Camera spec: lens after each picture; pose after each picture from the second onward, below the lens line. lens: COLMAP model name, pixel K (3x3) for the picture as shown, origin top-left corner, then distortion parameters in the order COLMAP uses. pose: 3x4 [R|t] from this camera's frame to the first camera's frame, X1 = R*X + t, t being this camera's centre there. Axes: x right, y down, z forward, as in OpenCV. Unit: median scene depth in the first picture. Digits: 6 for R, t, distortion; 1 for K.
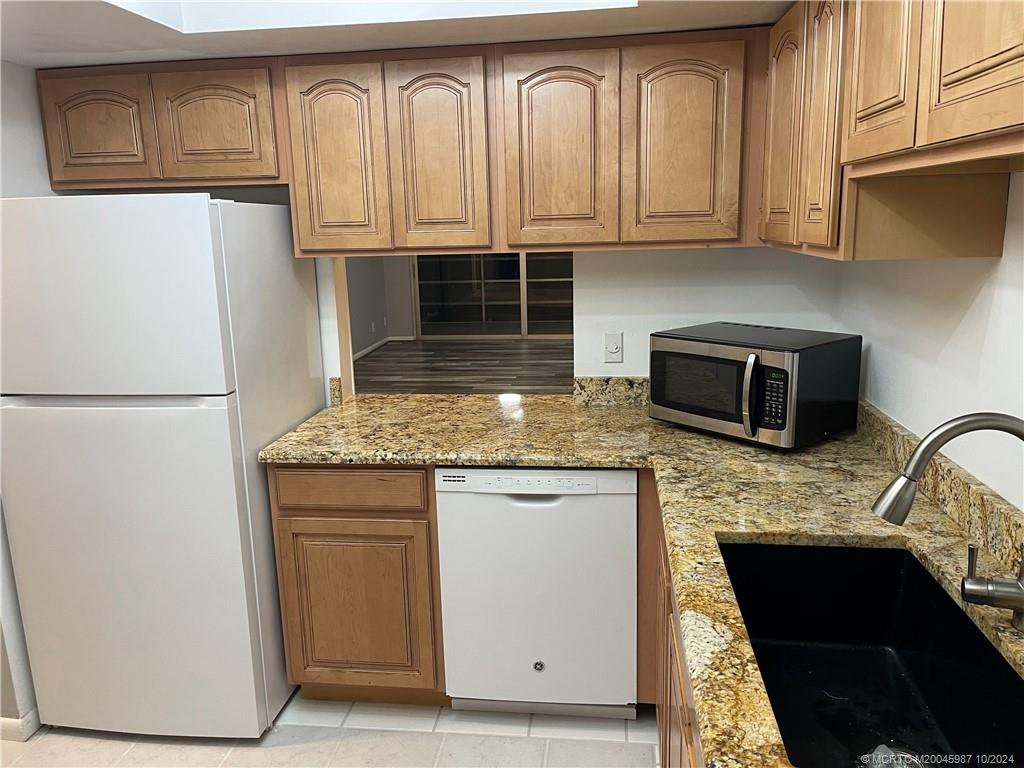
lens RADIAL K [[768.1, 0, 510.8], [0, 768.1, 384.5], [0, 0, 1]] dist [0.061755, -0.080332]
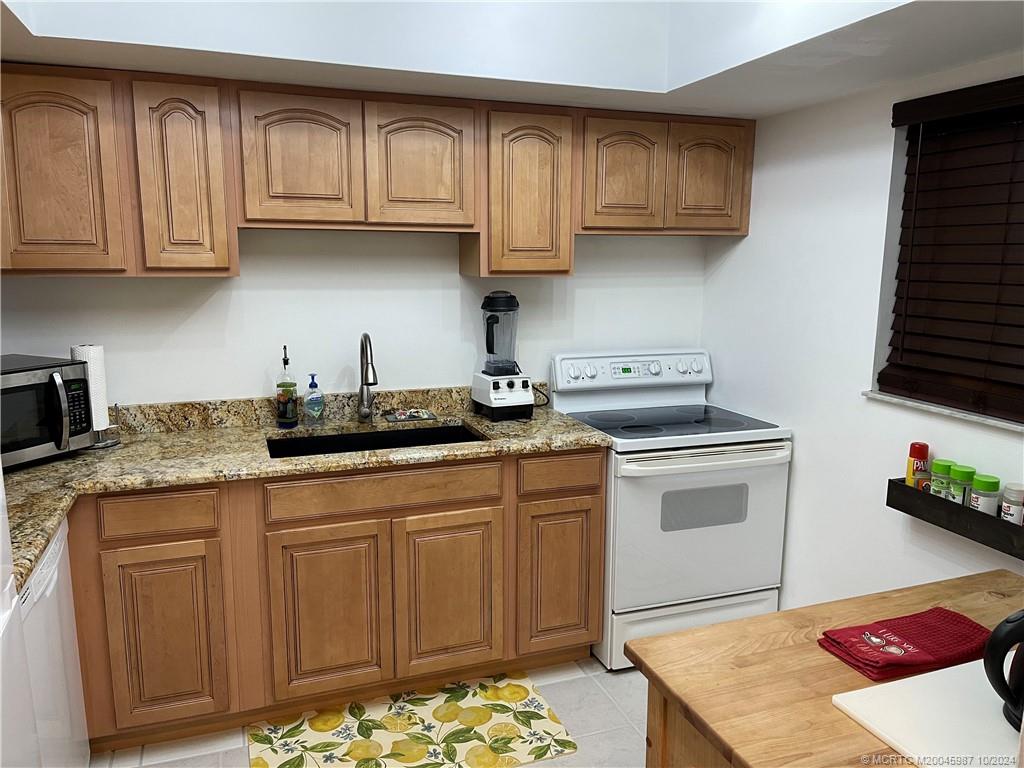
lens RADIAL K [[768.1, 0, 518.5], [0, 768.1, 385.6], [0, 0, 1]] dist [0.061755, -0.080332]
pose [[-0.462527, -0.125855, 0.877627, -0.862880], [0.191066, 0.952465, 0.237283, -0.142214], [-0.865773, 0.277435, -0.416495, 0.820656]]
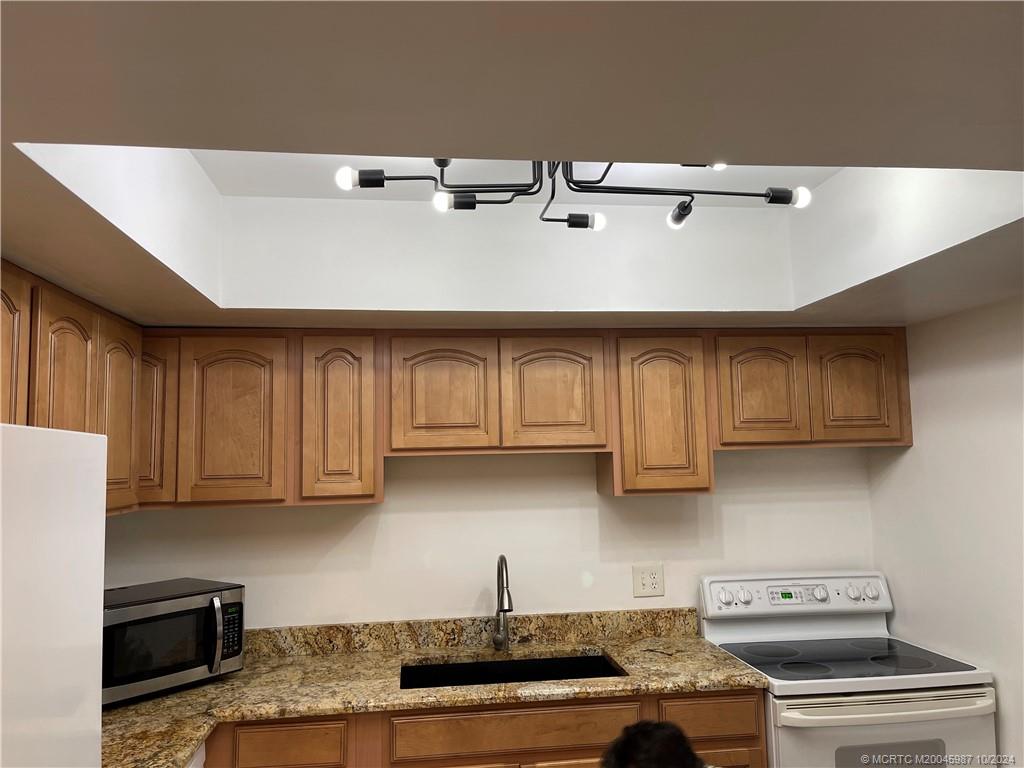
lens RADIAL K [[768.1, 0, 512.5], [0, 768.1, 382.4], [0, 0, 1]] dist [0.061755, -0.080332]
pose [[-0.245725, 0.128122, 0.960835, -0.882289], [0.230260, 0.970570, -0.070533, -0.153205], [-0.941594, 0.203910, -0.267994, 0.755553]]
